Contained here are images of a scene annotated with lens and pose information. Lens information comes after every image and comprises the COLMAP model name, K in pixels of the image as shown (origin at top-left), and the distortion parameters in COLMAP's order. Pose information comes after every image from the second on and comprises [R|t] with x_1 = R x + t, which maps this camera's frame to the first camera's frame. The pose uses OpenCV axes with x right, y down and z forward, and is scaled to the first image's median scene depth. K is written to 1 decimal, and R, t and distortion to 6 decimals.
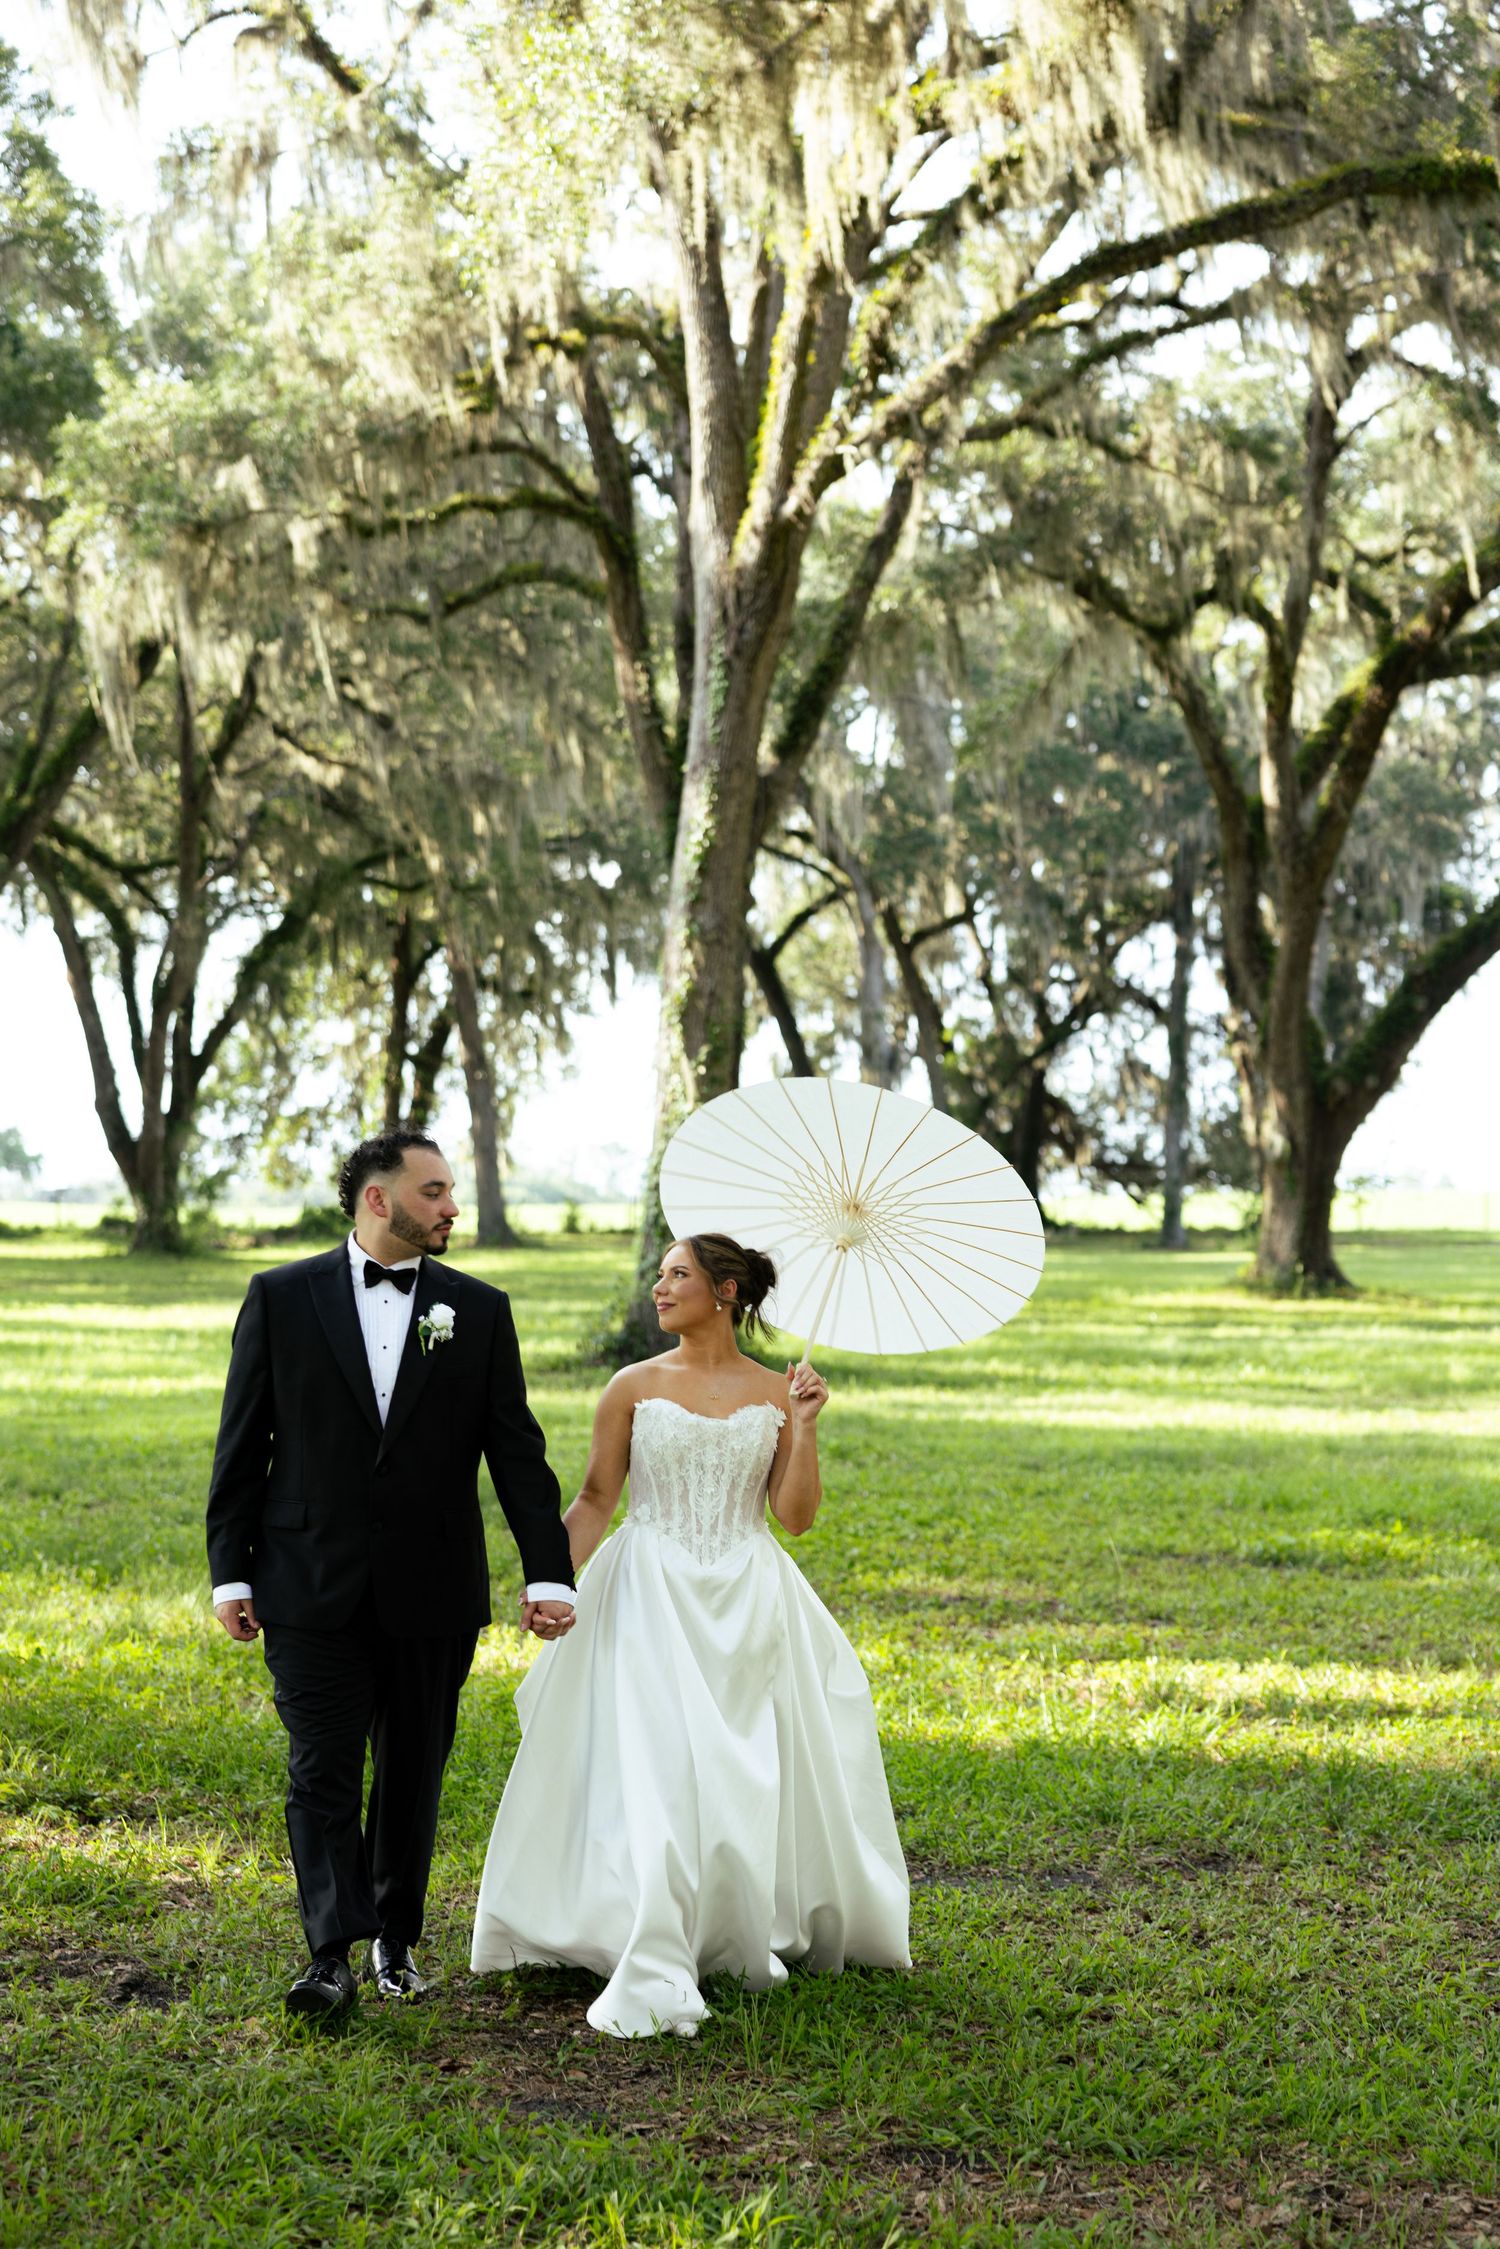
lens RADIAL K [[3673.1, 0, 659.3], [0, 3673.1, 1115.7], [0, 0, 1]] dist [0.033638, -0.213394]
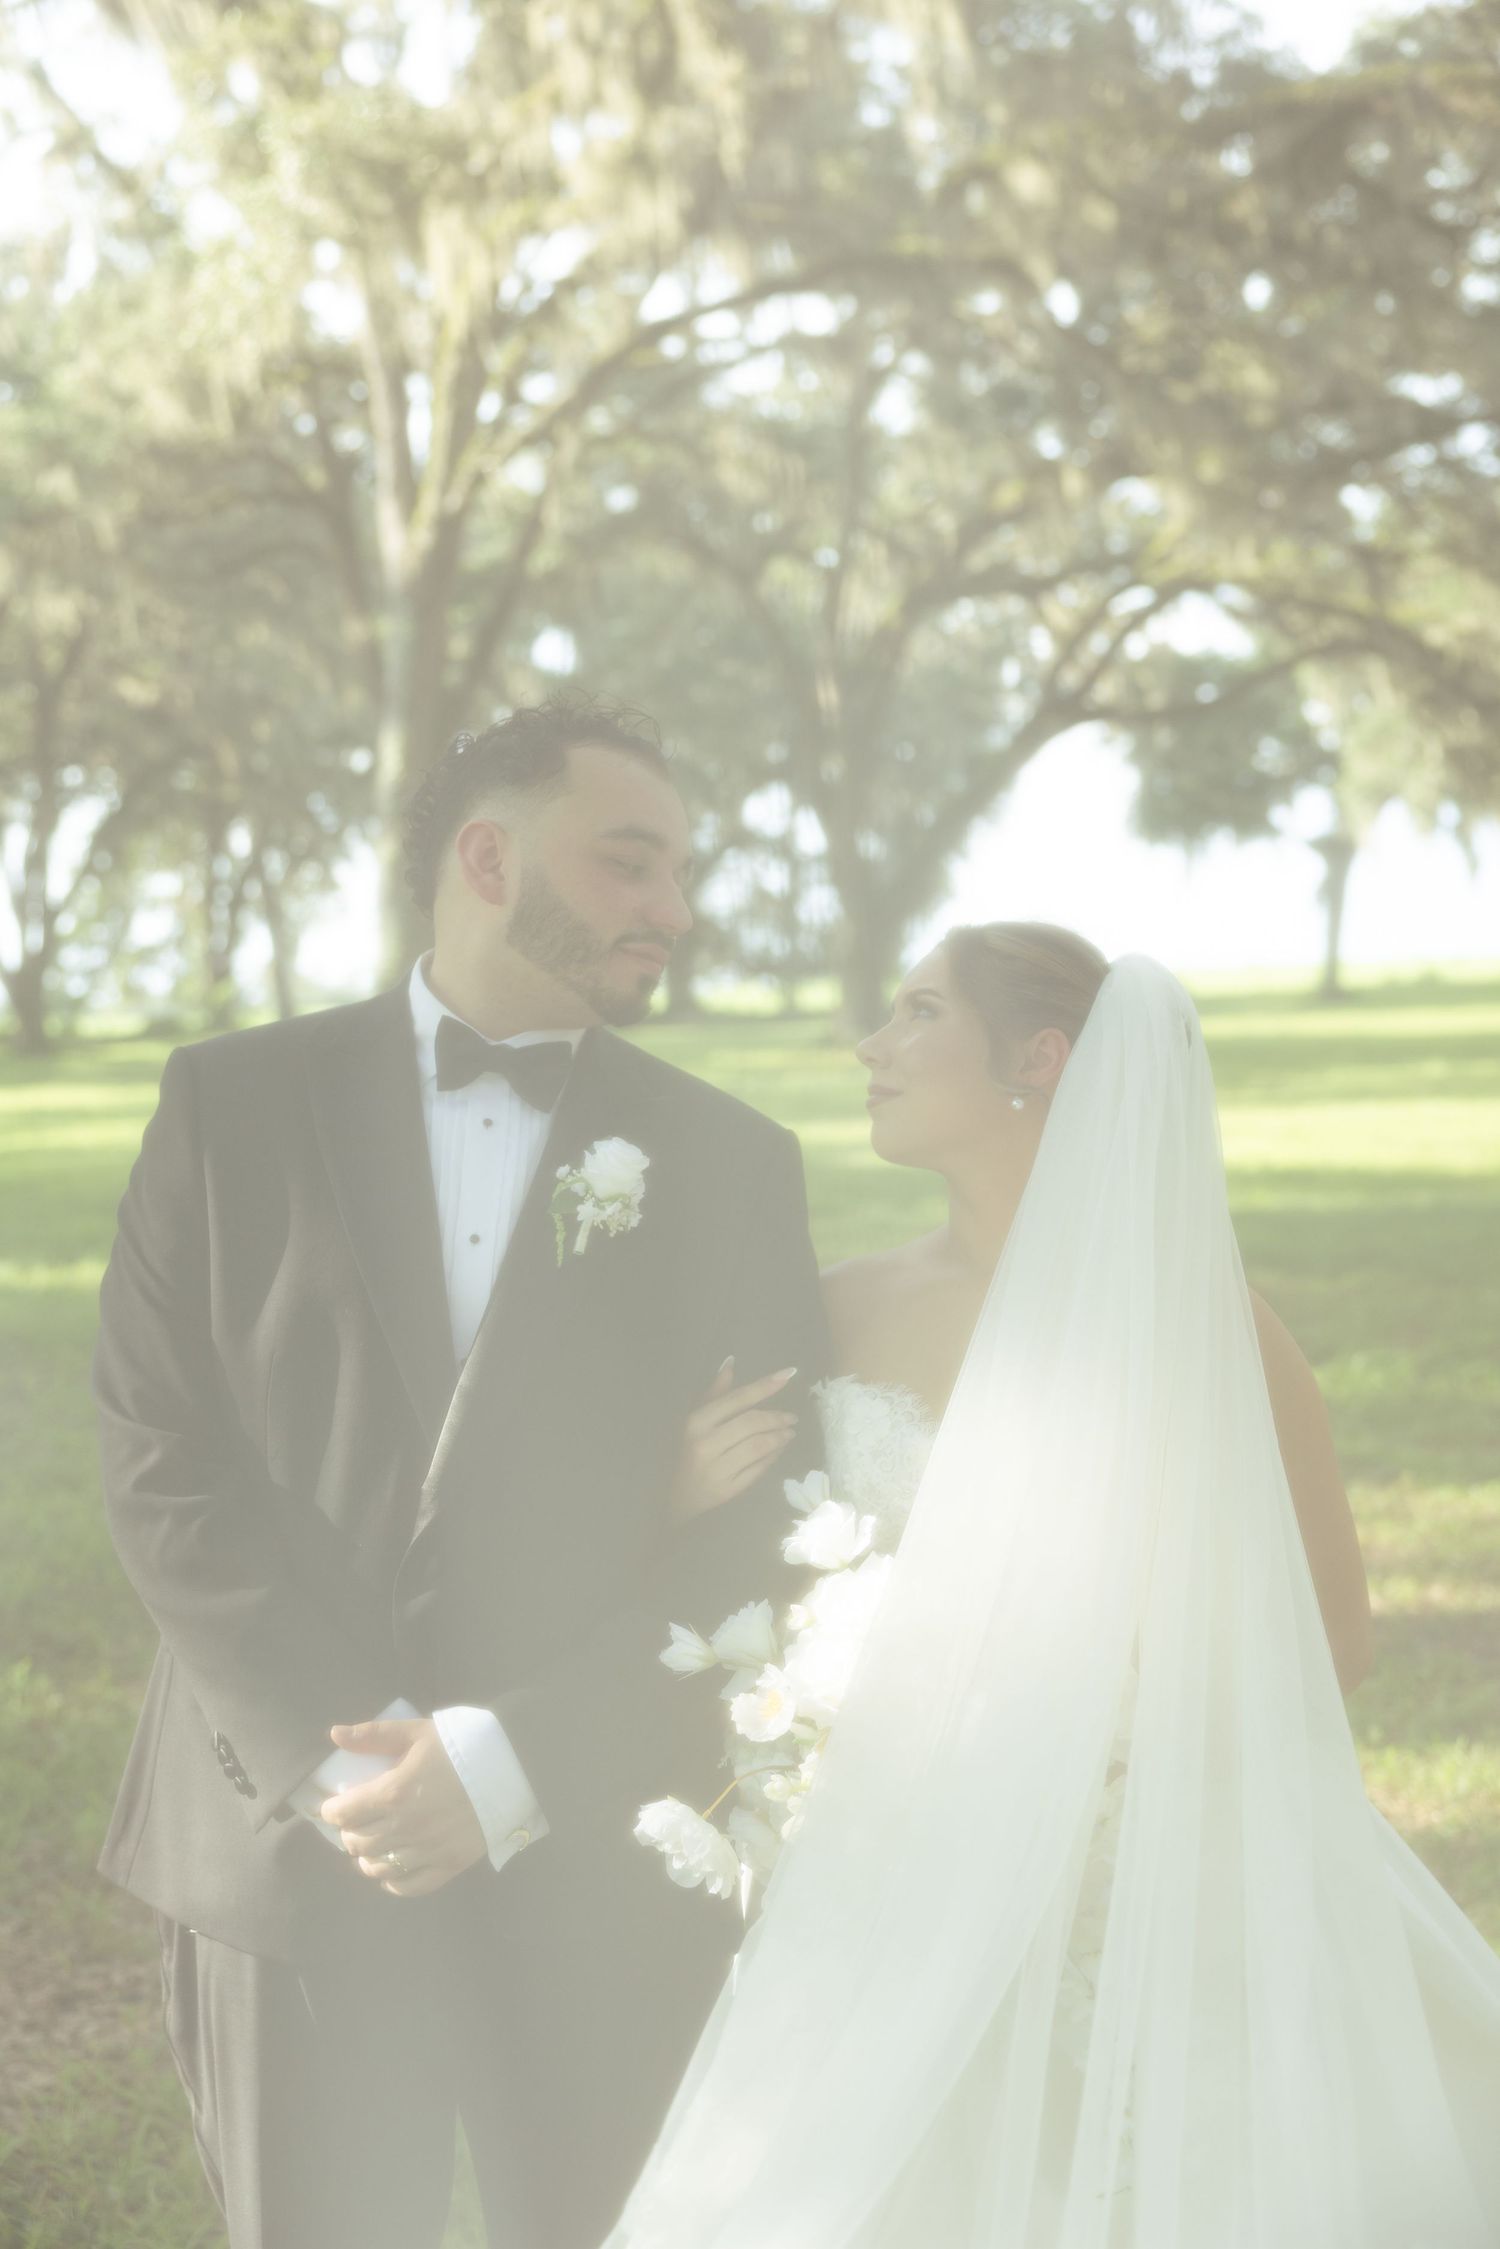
lens RADIAL K [[2920.0, 0, 750.0], [0, 2920.0, 1124.5], [0, 0, 1]] dist [-0.005948, -0.033229]
pose [[0.994503, -0.041298, 0.096223, 0.020996], [0.034846, 0.997091, 0.067792, -0.000576], [-0.098743, -0.064066, 0.993049, -0.088014]]
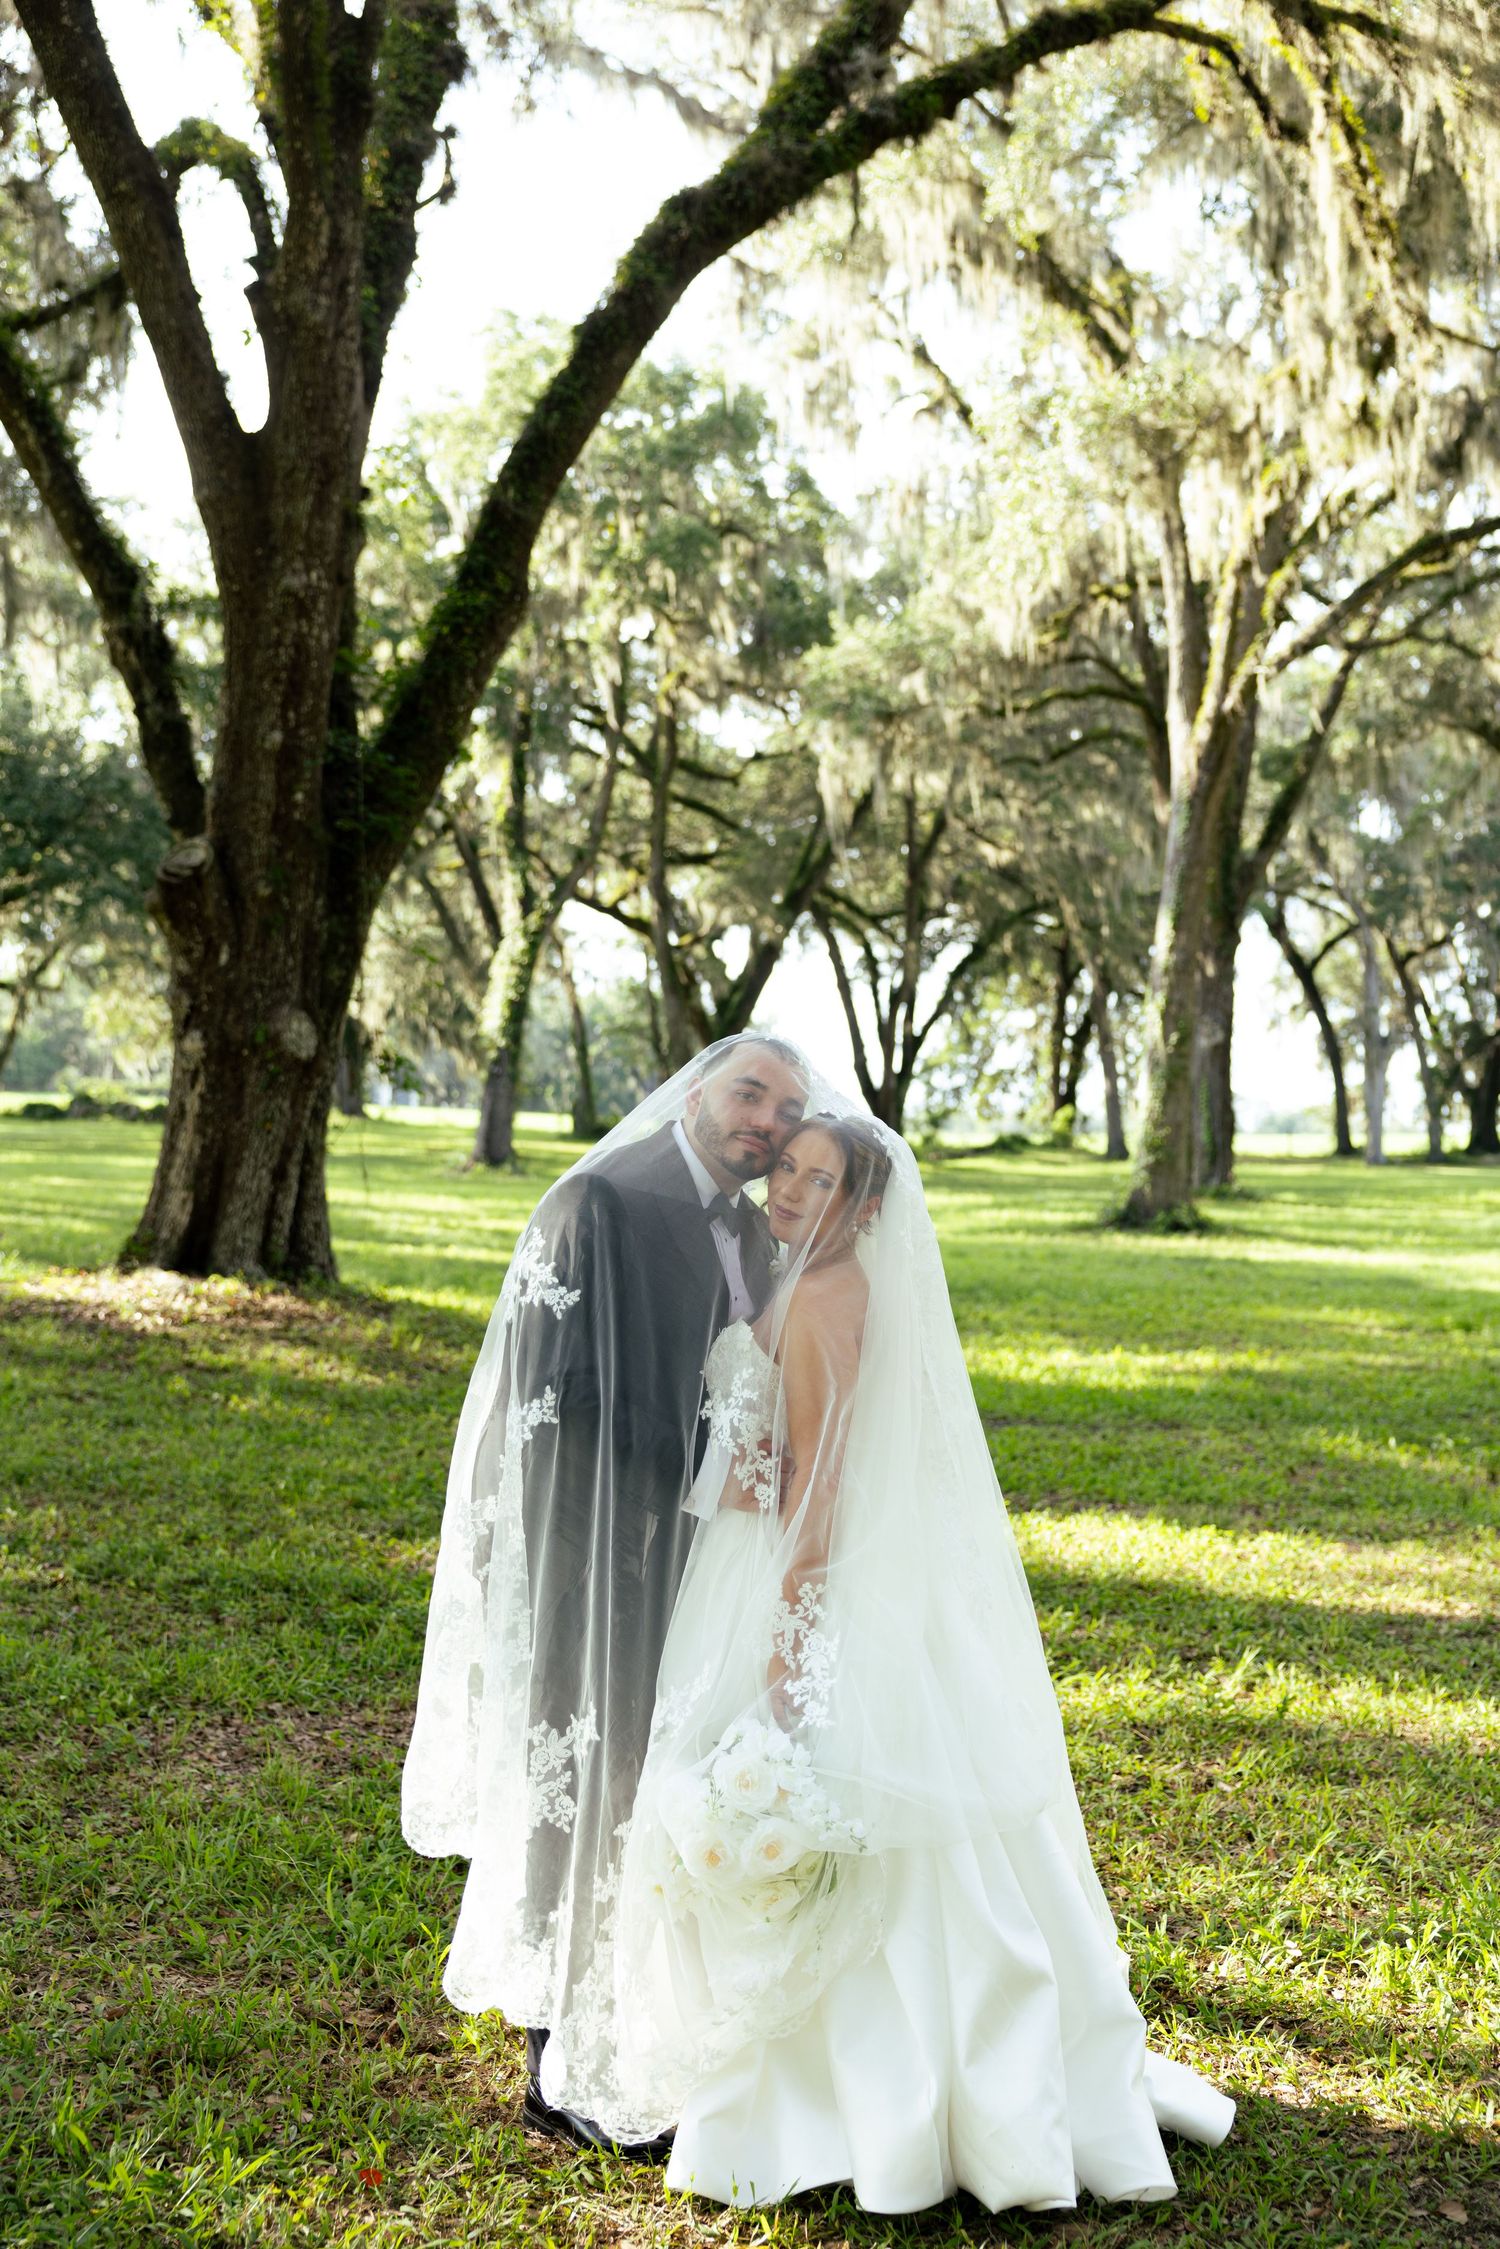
lens RADIAL K [[2746.8, 0, 750.0], [0, 2746.8, 1124.5], [0, 0, 1]] dist [0.005844, -0.001016]
pose [[0.974303, 0.009000, -0.225063, 0.068795], [-0.004566, 0.999785, 0.020210, -0.001955], [0.225197, -0.018663, 0.974134, -0.157118]]
